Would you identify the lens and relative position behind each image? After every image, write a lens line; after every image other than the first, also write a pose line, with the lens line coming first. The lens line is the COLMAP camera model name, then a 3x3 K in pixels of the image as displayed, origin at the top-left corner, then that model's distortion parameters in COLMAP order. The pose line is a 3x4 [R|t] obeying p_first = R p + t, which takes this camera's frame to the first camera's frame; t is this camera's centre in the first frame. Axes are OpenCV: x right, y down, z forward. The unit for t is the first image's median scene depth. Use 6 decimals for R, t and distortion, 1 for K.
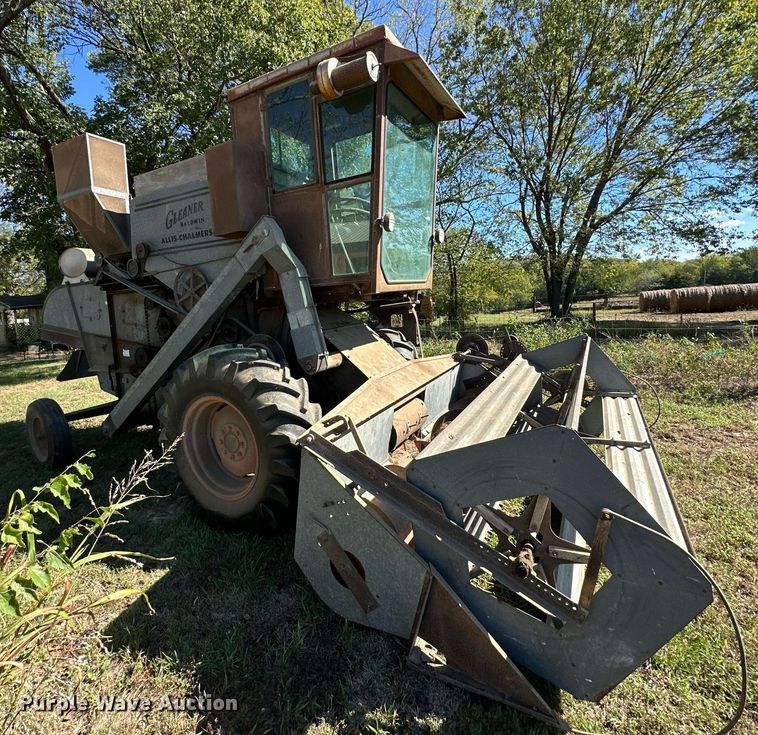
lens RADIAL K [[431.0, 0, 348.5], [0, 431.0, 336.8], [0, 0, 1]] dist [0.000967, 0.000731]
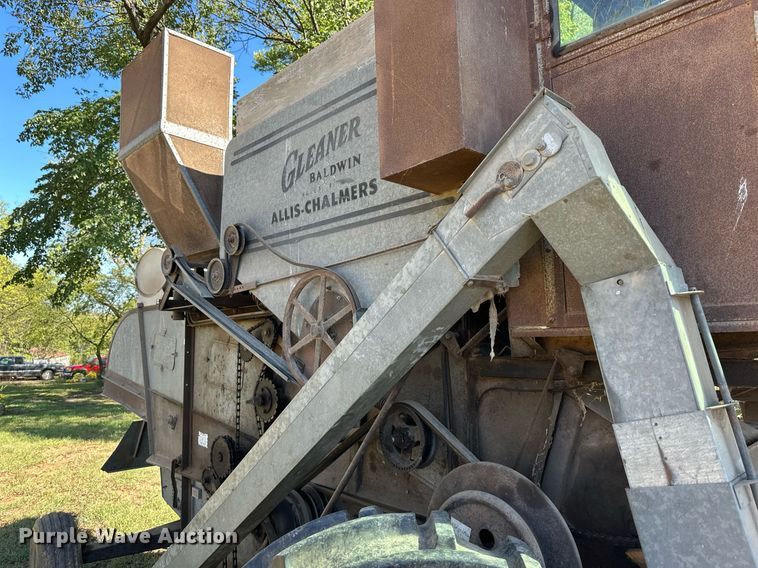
lens RADIAL K [[537.3, 0, 379.0], [0, 537.3, 284.0], [0, 0, 1]] dist [0.049315, -0.001131]
pose [[0.958218, 0.015216, -0.285634, -0.169955], [-0.067760, 0.982236, -0.174988, -0.064027], [0.277897, 0.187032, 0.942227, 0.546353]]
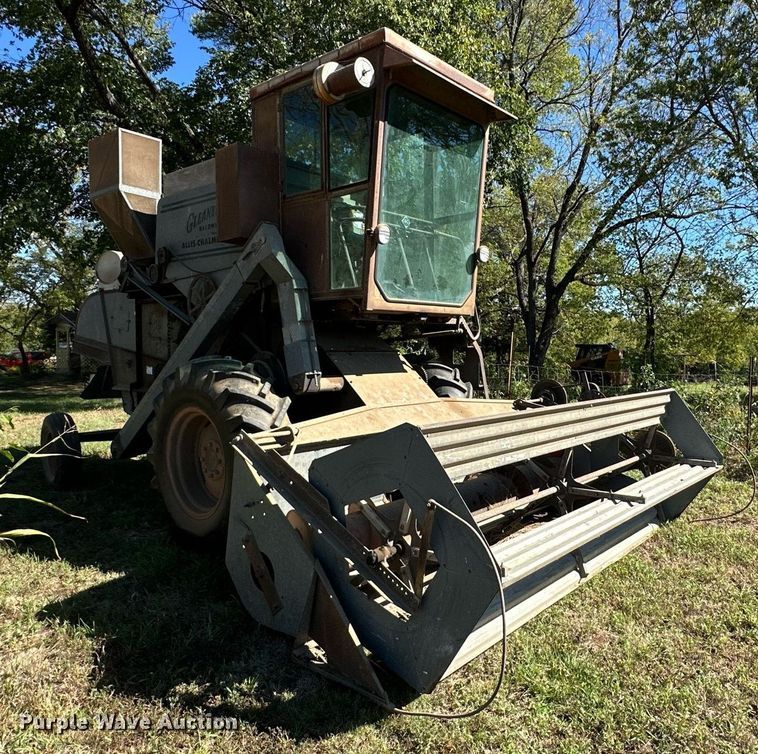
lens RADIAL K [[623.8, 0, 439.7], [0, 623.8, 380.4], [0, 0, 1]] dist [0.003440, -0.000565]
pose [[0.985863, 0.076045, -0.149306, 0.360818], [-0.081231, 0.996275, -0.028941, 0.063335], [0.146549, 0.040660, 0.988367, -0.244232]]
